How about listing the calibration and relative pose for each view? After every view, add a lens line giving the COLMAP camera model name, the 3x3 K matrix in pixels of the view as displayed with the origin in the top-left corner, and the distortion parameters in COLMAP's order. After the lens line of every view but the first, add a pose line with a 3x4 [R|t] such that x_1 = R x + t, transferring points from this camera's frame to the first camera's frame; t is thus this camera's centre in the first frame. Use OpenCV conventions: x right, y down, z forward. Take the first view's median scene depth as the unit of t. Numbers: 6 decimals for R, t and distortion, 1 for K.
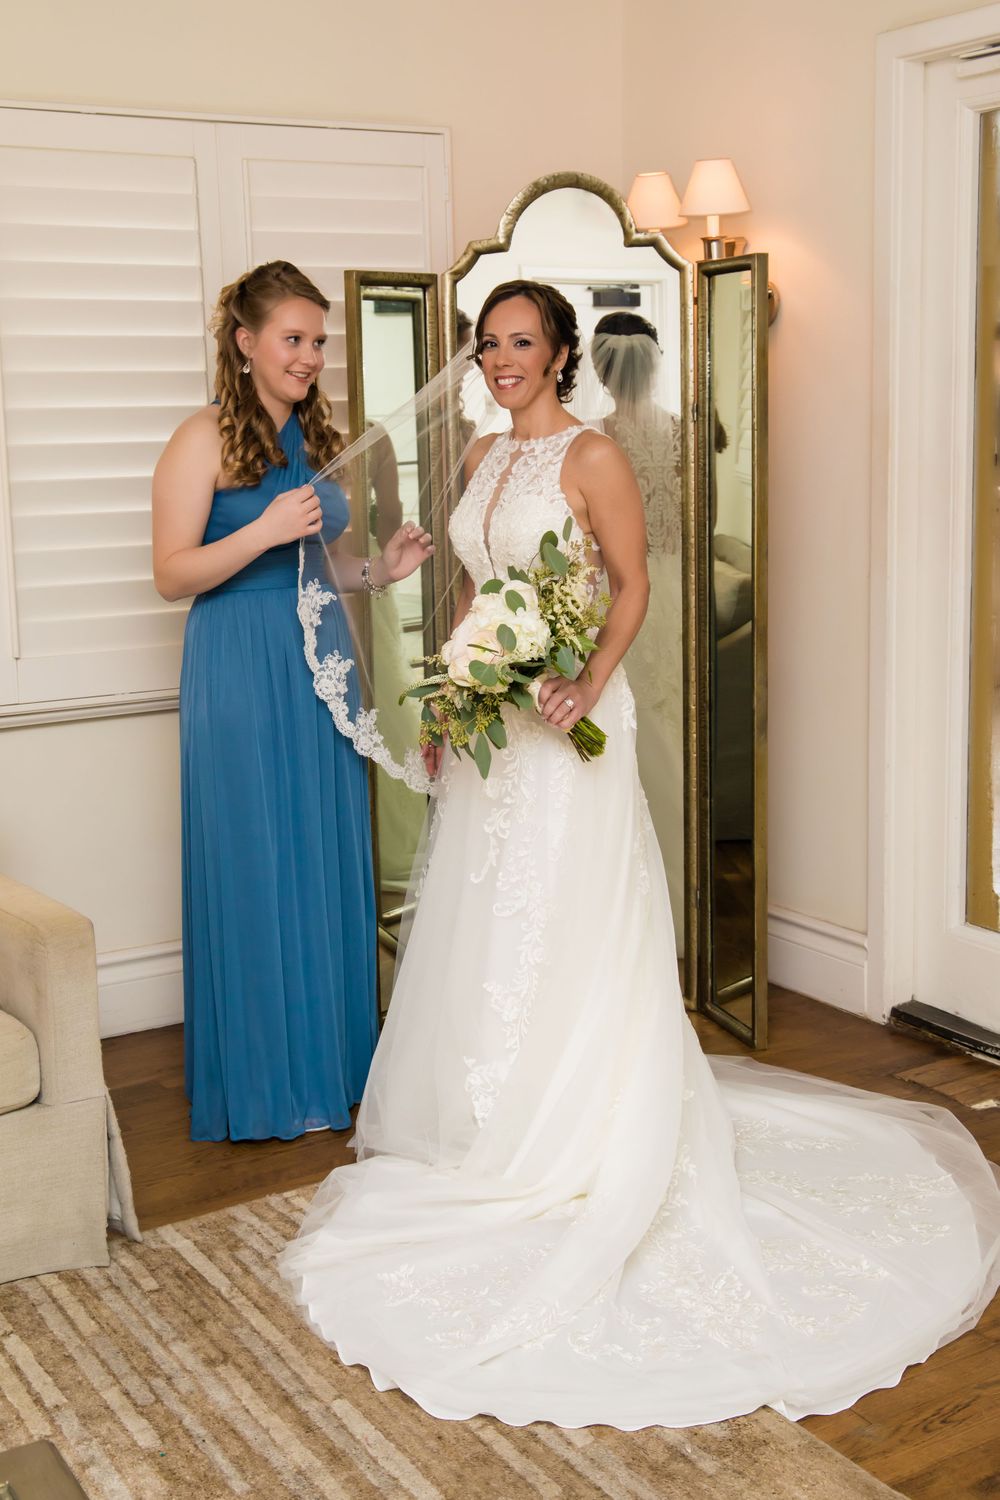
lens RADIAL K [[1816.9, 0, 466.7], [0, 1816.9, 681.5], [0, 0, 1]] dist [0.078753, 0.000000]
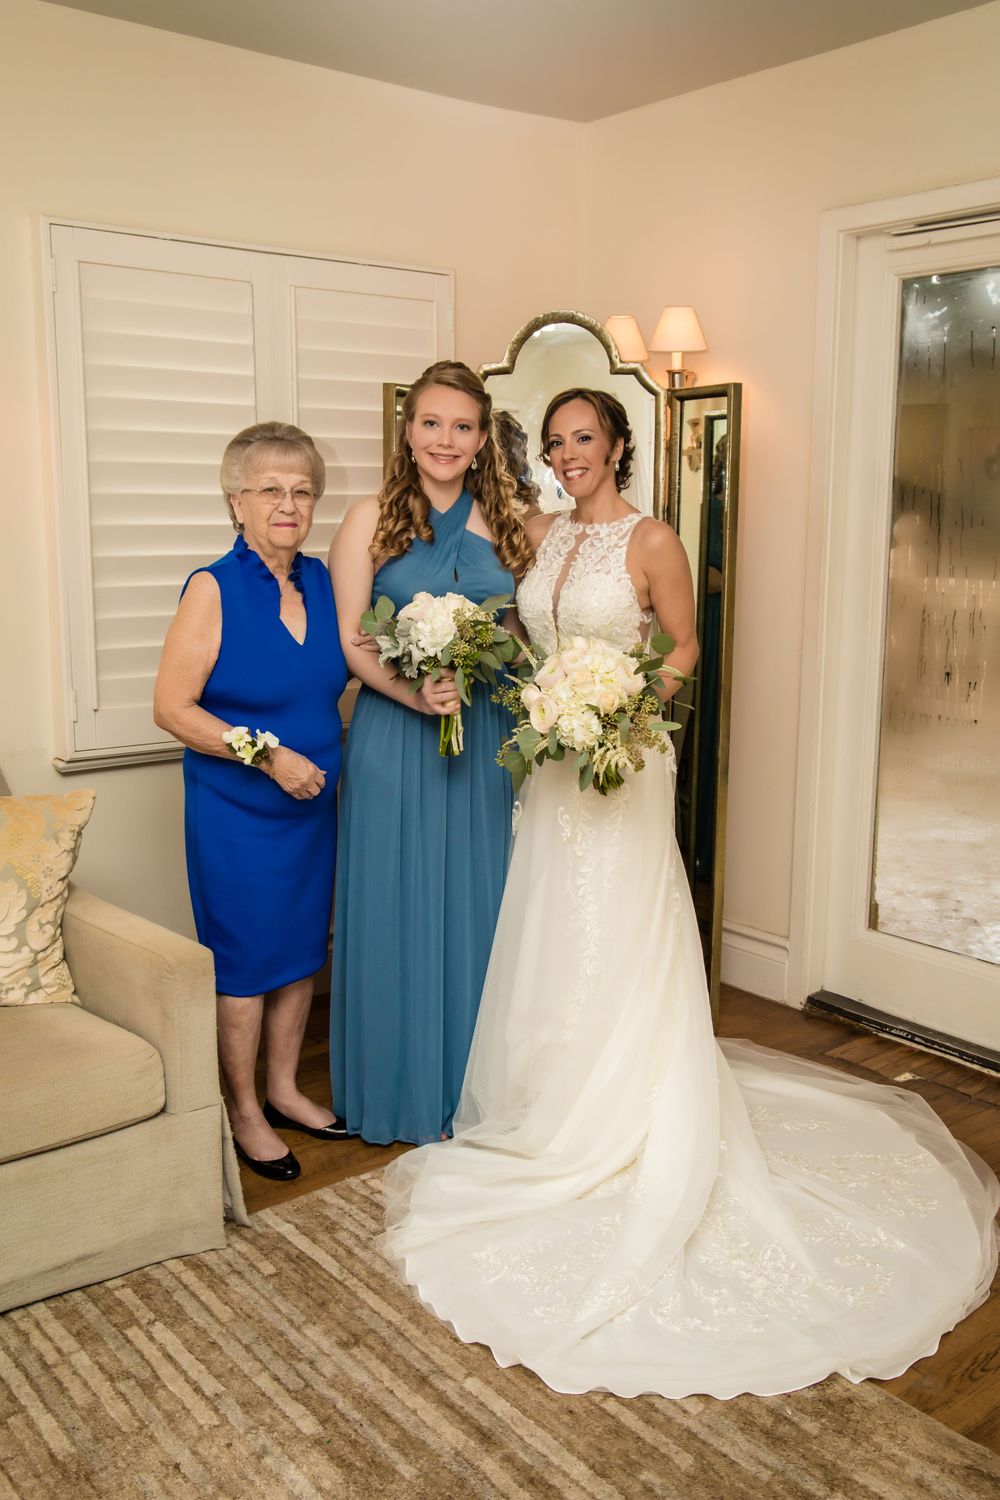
lens RADIAL K [[1352.4, 0, 489.2], [0, 1352.4, 752.6], [0, 0, 1]] dist [-0.018383, 0.009260]
pose [[0.991946, 0.007252, 0.126450, -0.136291], [-0.010144, 0.999701, 0.022243, -0.008959], [-0.126251, -0.023347, 0.991724, 0.156513]]
